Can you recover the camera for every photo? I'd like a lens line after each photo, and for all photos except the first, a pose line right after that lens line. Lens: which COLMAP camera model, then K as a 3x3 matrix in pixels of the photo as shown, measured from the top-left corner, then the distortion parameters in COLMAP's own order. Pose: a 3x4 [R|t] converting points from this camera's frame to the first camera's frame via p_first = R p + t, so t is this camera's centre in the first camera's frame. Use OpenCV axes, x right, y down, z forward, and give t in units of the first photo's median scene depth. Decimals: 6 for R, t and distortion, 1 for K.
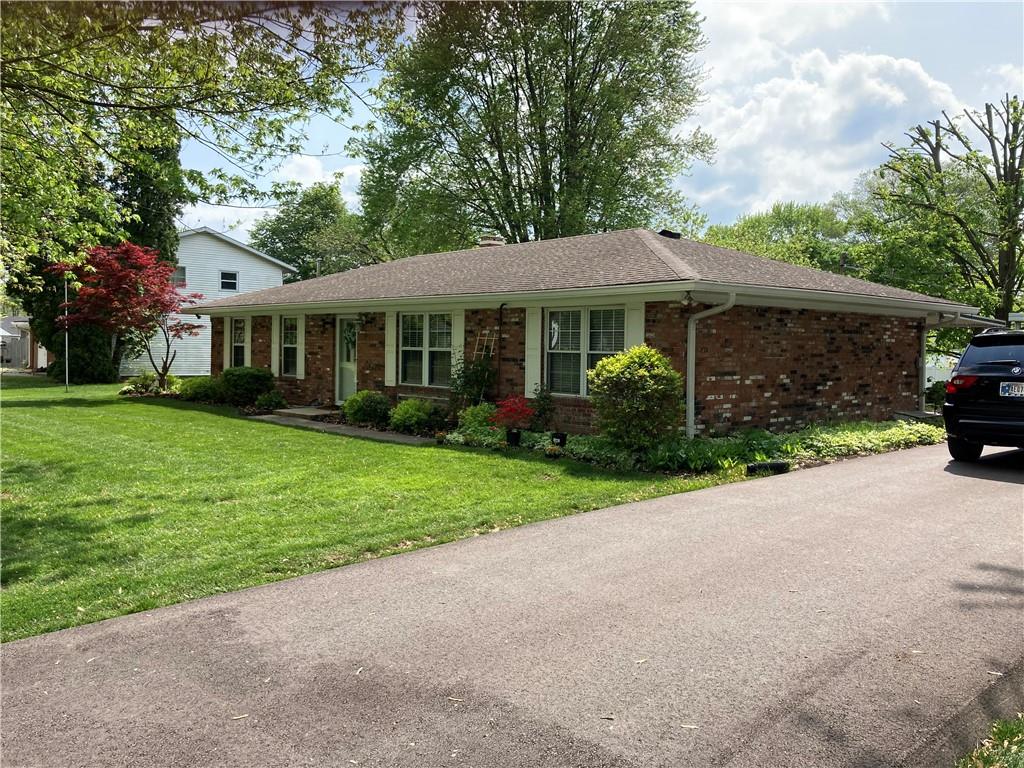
lens RADIAL K [[844.1, 0, 515.7], [0, 844.1, 385.0], [0, 0, 1]] dist [0.067803, -0.076503]
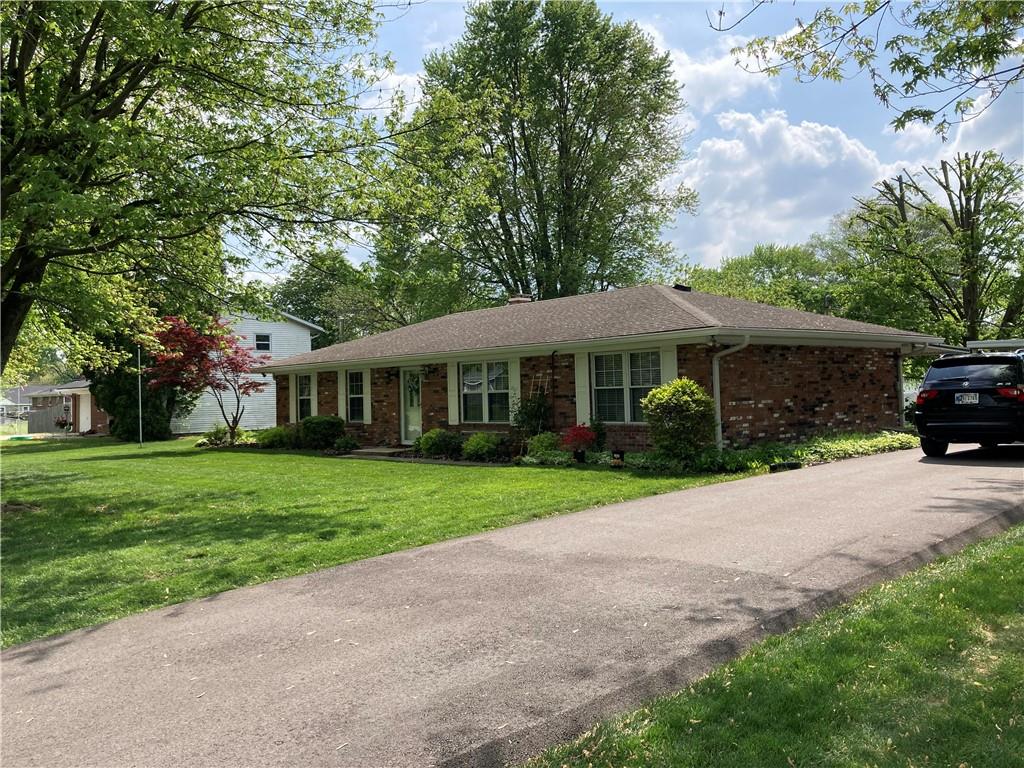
lens RADIAL K [[844.1, 0, 506.0], [0, 844.1, 382.1], [0, 0, 1]] dist [0.067803, -0.076503]
pose [[0.999019, -0.043834, 0.006228, -0.072993], [0.044128, 0.997242, -0.059672, 0.014031], [-0.003595, 0.059888, 0.998199, -0.169732]]
